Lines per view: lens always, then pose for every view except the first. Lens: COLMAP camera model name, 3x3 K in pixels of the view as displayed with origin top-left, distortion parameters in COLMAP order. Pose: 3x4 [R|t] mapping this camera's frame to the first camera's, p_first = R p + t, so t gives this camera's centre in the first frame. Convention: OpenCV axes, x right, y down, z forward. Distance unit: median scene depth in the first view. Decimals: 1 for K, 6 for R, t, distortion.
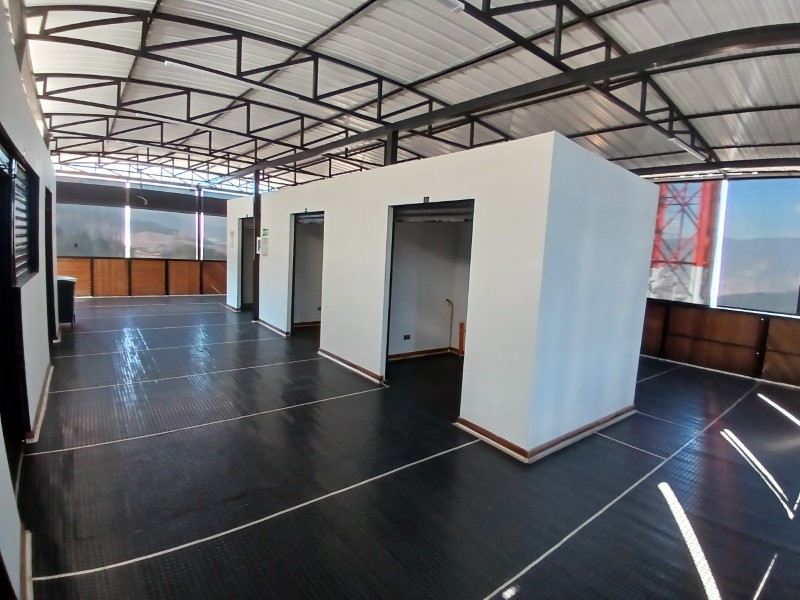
lens RADIAL K [[399.9, 0, 416.9], [0, 399.9, 300.5], [0, 0, 1]] dist [-0.075246, -0.000306]
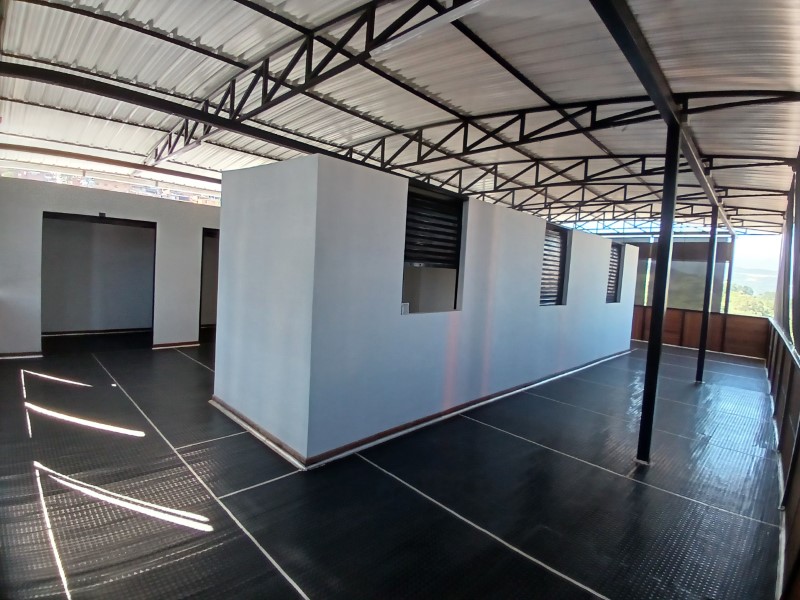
lens RADIAL K [[399.9, 0, 416.9], [0, 399.9, 300.5], [0, 0, 1]] dist [-0.075246, -0.000306]
pose [[0.141070, 0.014955, -0.989887, 0.379133], [-0.167157, 0.985890, -0.008927, -0.012825], [0.975786, 0.166726, 0.141579, 0.311662]]
